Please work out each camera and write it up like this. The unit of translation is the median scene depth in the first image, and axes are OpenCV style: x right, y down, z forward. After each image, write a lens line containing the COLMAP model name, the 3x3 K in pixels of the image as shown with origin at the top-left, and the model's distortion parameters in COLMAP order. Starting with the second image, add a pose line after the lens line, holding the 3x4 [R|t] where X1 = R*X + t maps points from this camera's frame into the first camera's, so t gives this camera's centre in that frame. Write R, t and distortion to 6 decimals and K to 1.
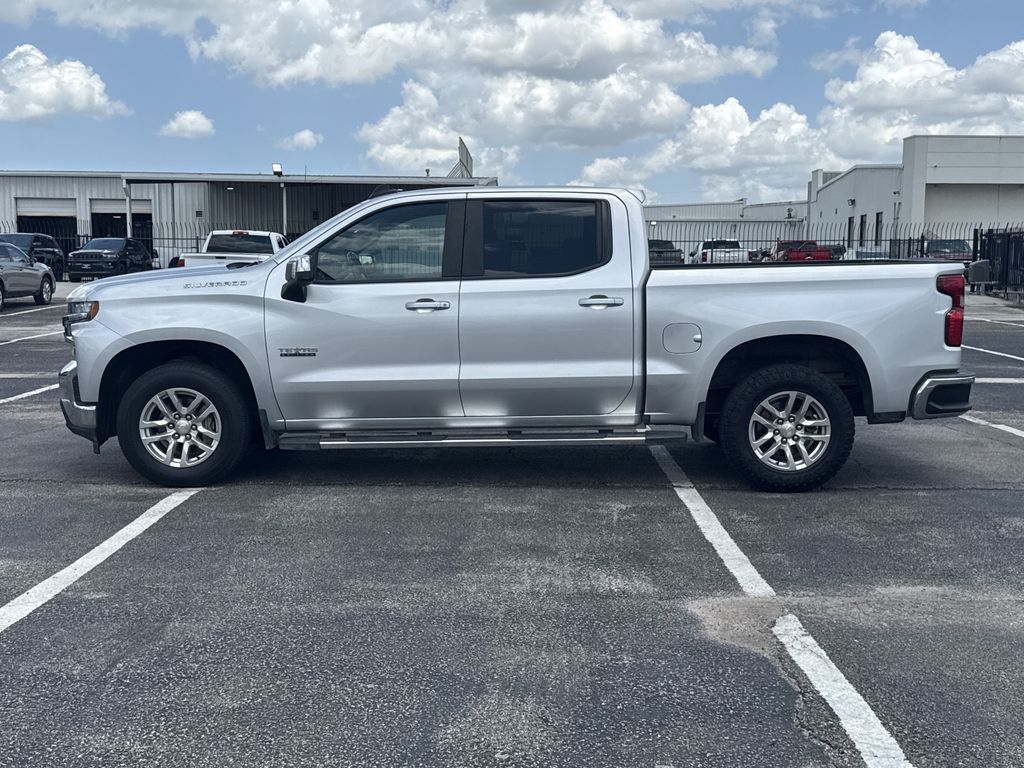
lens RADIAL K [[1172.5, 0, 512.0], [0, 1172.5, 384.0], [0, 0, 1]] dist [0.164897, -0.339805]
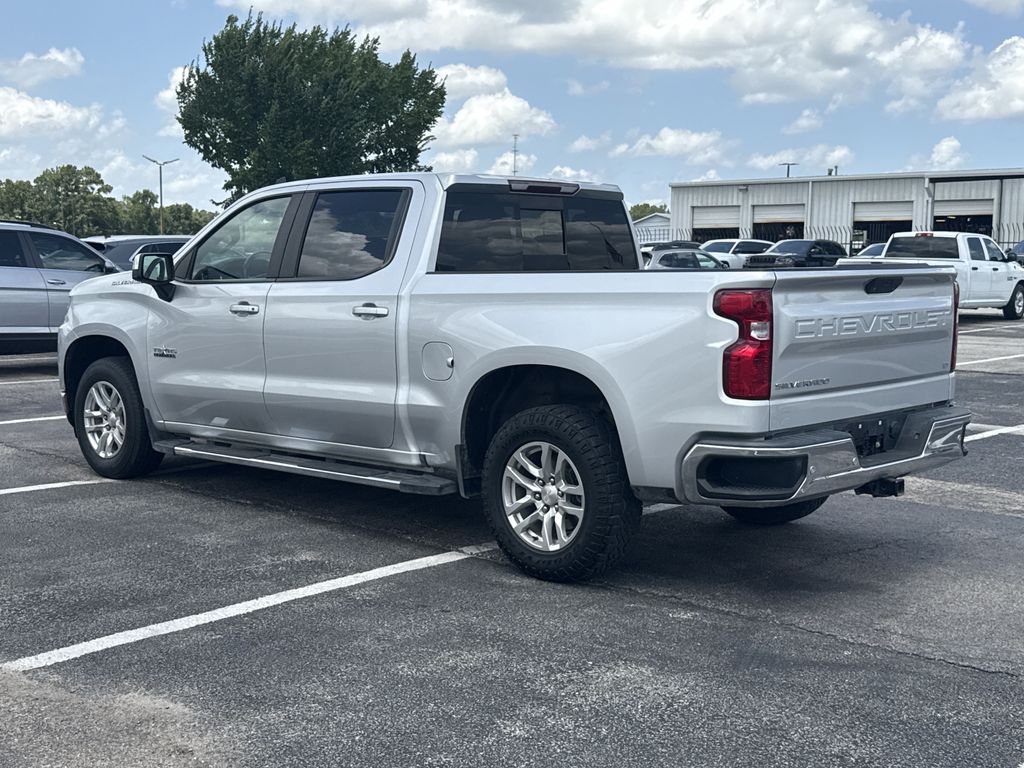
lens RADIAL K [[1281.3, 0, 512.0], [0, 1281.3, 384.0], [0, 0, 1]] dist [0.216724, -0.535012]
pose [[0.742677, 0.069687, -0.666014, 0.749142], [-0.079833, 0.996691, 0.015264, -0.040420], [0.664874, 0.041833, 0.745783, 0.391270]]
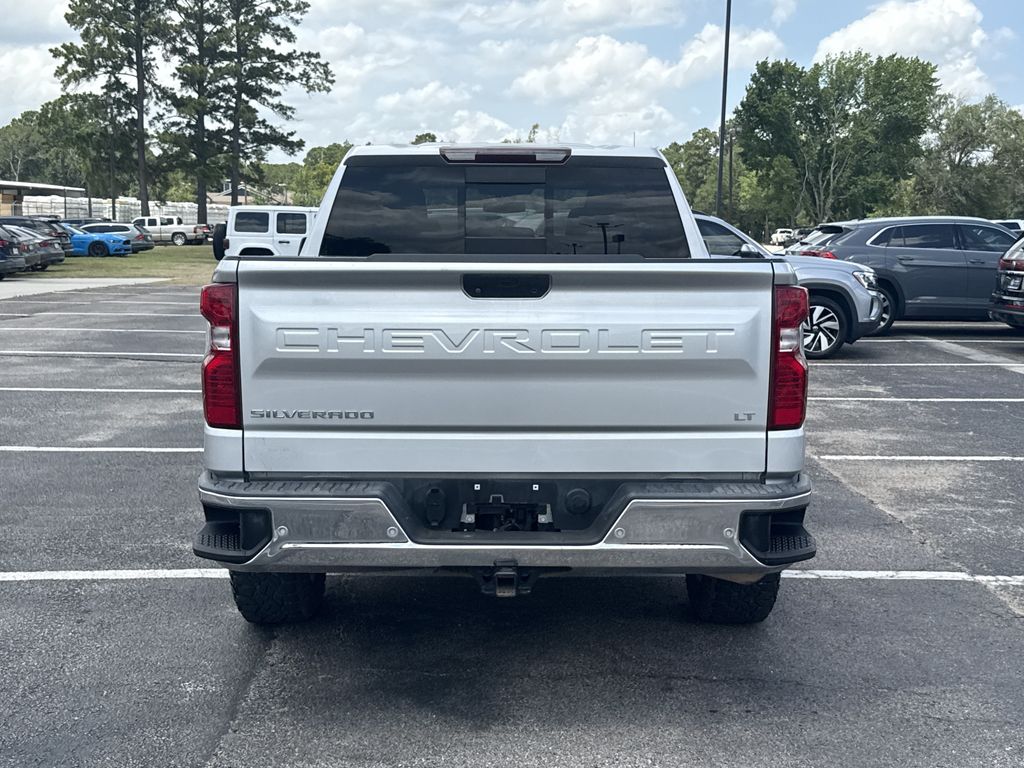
lens RADIAL K [[1281.3, 0, 512.0], [0, 1281.3, 384.0], [0, 0, 1]] dist [0.216724, -0.535012]
pose [[0.038096, 0.116074, -0.992510, 0.918829], [-0.120666, 0.986497, 0.110739, -0.124925], [0.991962, 0.115543, 0.051588, 1.104686]]
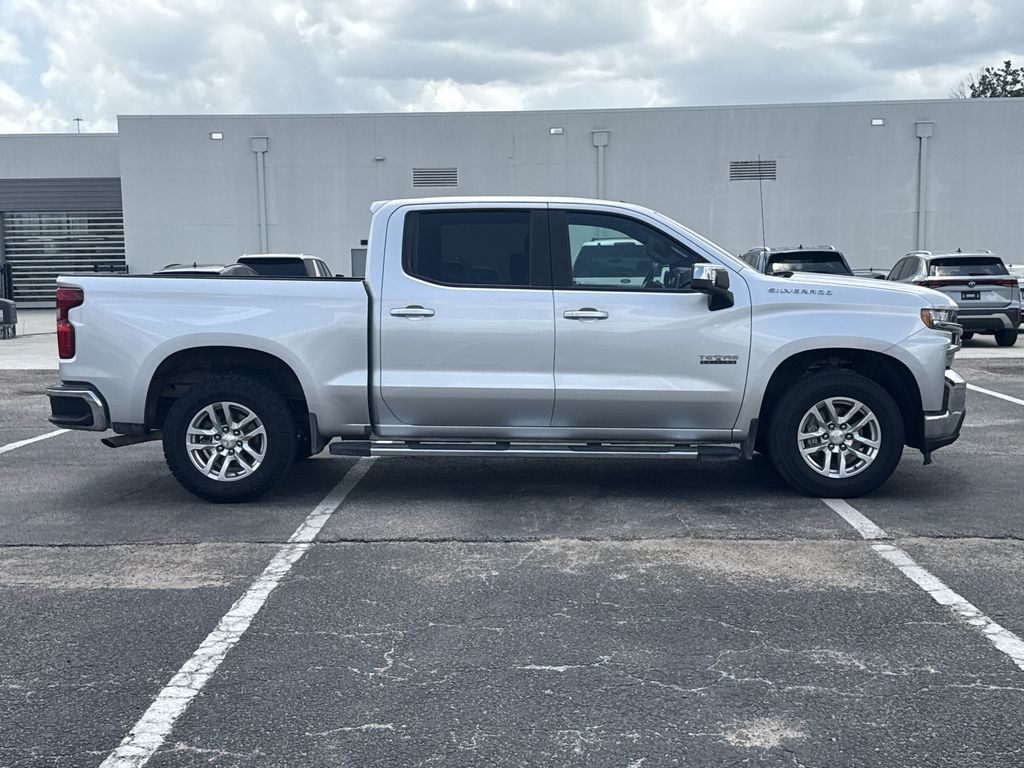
lens RADIAL K [[1281.3, 0, 512.0], [0, 1281.3, 384.0], [0, 0, 1]] dist [0.216724, -0.535012]
pose [[-0.999977, 0.006673, 0.001487, -0.004824], [0.006836, 0.979225, 0.202664, -0.261646], [-0.000103, 0.202669, -0.979247, 2.350057]]
